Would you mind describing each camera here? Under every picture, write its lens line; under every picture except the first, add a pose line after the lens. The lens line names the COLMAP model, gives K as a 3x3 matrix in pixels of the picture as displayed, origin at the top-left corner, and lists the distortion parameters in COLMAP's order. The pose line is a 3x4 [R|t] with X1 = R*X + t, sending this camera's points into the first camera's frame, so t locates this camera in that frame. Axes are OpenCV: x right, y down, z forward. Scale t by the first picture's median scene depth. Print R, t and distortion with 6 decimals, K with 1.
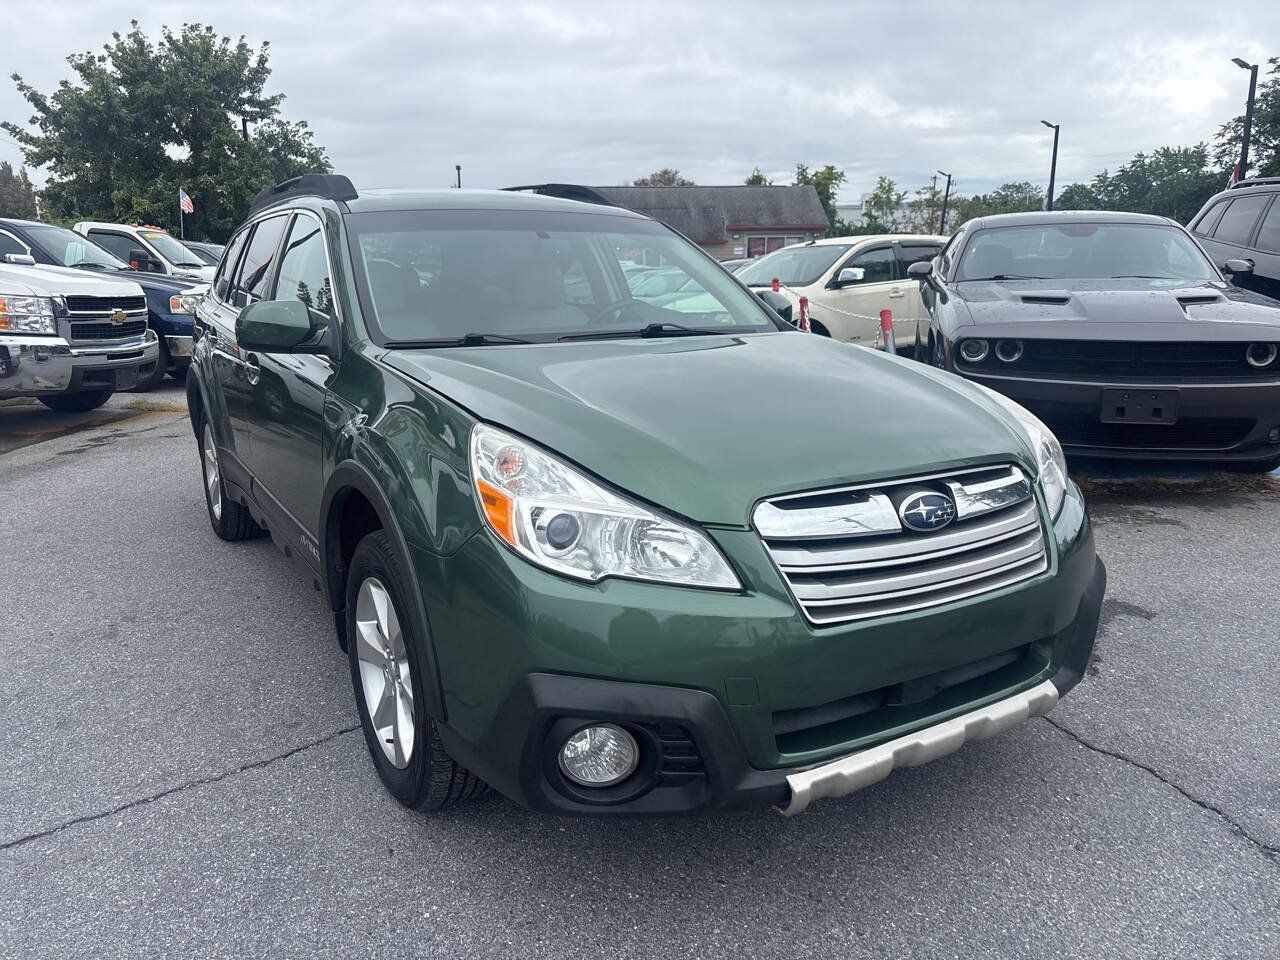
lens RADIAL K [[962.3, 0, 636.3], [0, 962.3, 482.2], [0, 0, 1]] dist [0.044618, -0.047006]
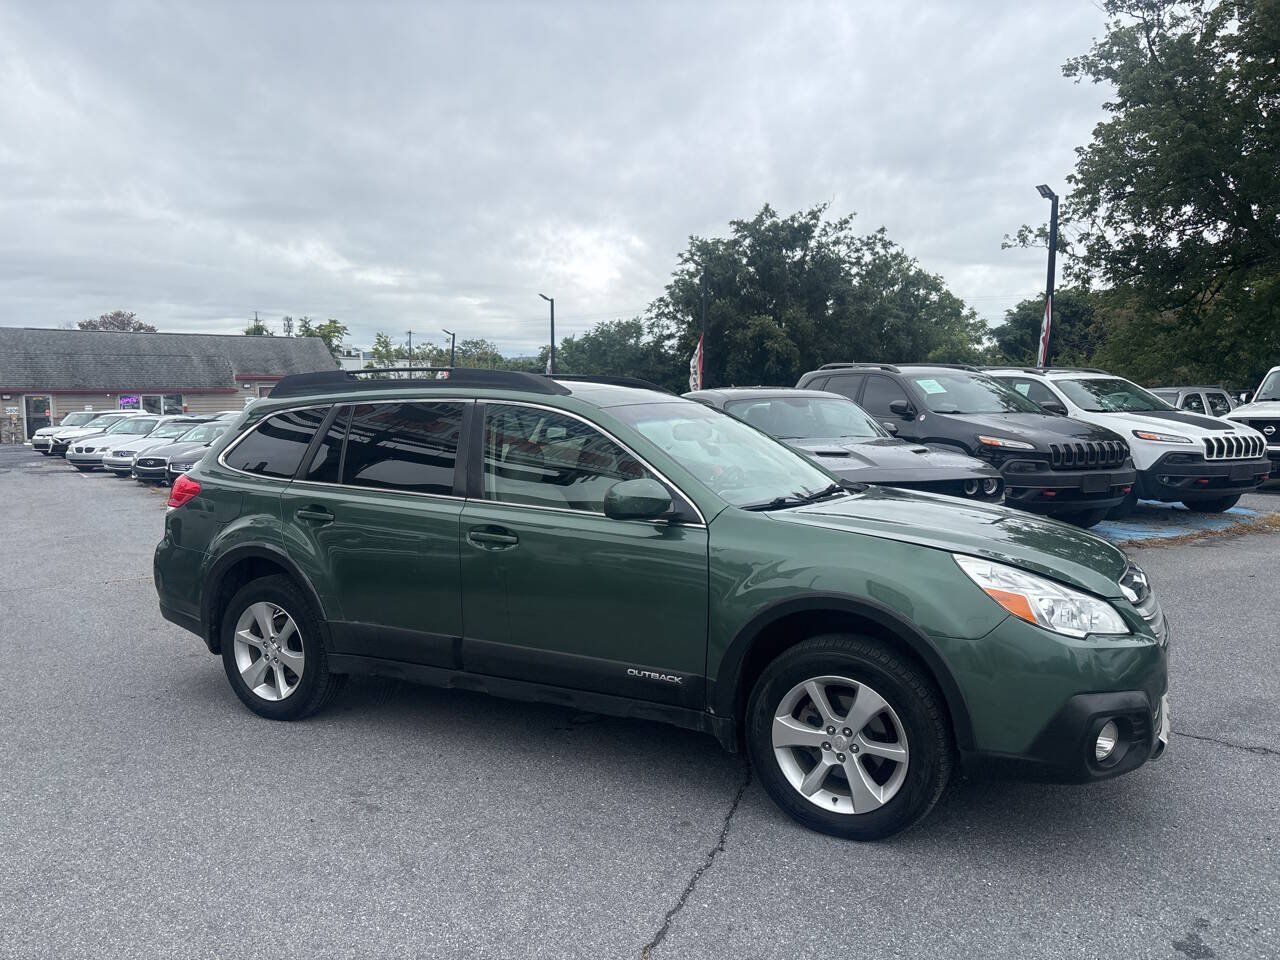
lens RADIAL K [[962.3, 0, 633.5], [0, 962.3, 479.4], [0, 0, 1]] dist [0.044618, -0.047006]
pose [[0.854257, -0.042427, 0.518116, -0.077372], [0.119223, 0.986089, -0.115823, -0.003388], [-0.505995, 0.160714, 0.847432, -0.005070]]
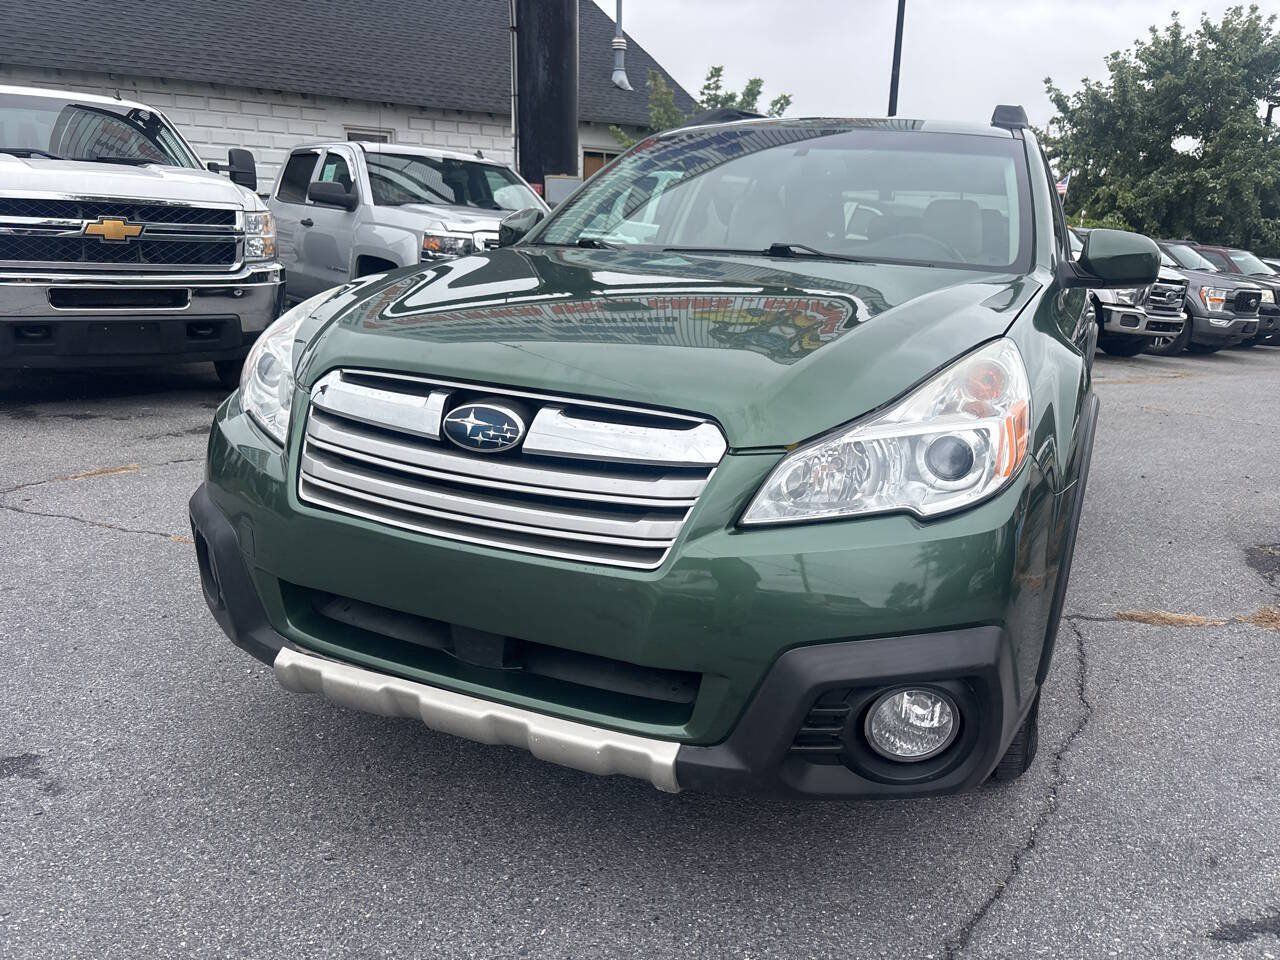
lens RADIAL K [[962.3, 0, 651.0], [0, 962.3, 490.1], [0, 0, 1]] dist [0.044618, -0.047006]
pose [[0.575156, 0.234989, -0.783566, 0.054038], [-0.231205, 0.965496, 0.119839, -0.002531], [0.784691, 0.112238, 0.609641, 0.033455]]
